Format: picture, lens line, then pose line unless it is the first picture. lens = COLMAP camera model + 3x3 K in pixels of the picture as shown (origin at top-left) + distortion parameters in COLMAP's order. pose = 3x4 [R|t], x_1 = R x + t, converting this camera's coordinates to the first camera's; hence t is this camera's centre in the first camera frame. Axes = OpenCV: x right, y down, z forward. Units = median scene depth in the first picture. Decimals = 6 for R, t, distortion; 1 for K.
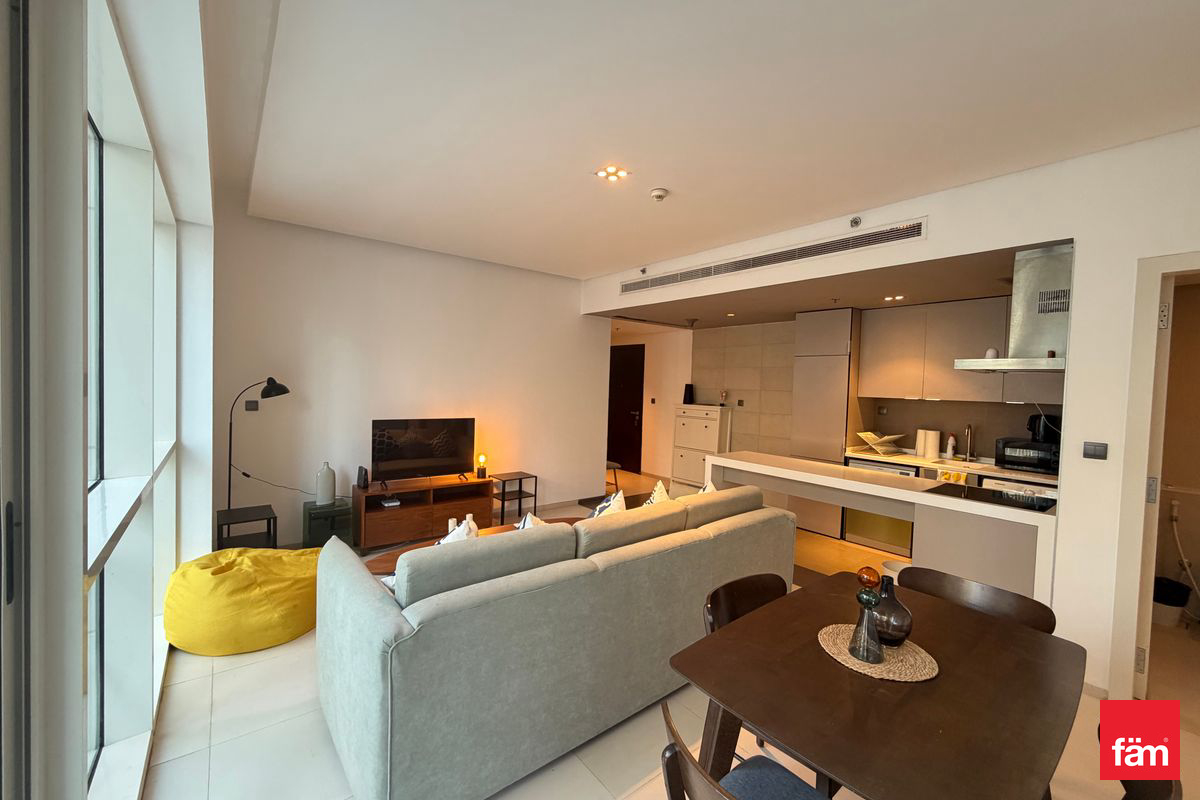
lens RADIAL K [[469.5, 0, 597.0], [0, 469.5, 400.5], [0, 0, 1]] dist [-0.002857, 0.000042]
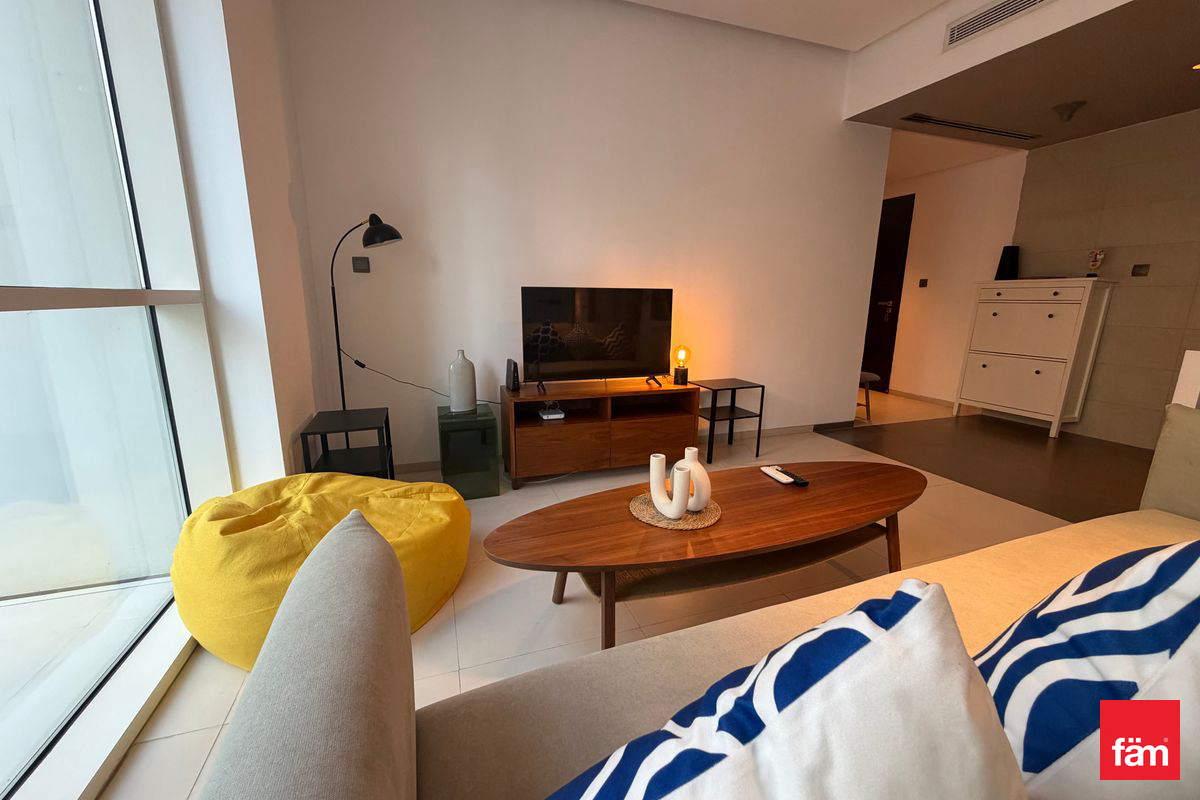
lens RADIAL K [[469.5, 0, 597.5], [0, 469.5, 400.0], [0, 0, 1]] dist [-0.002857, 0.000042]
pose [[0.942761, 0.047554, -0.330061, -0.151740], [0.010296, 0.985157, 0.171346, 0.080872], [0.333310, -0.164936, 0.928278, 0.389194]]
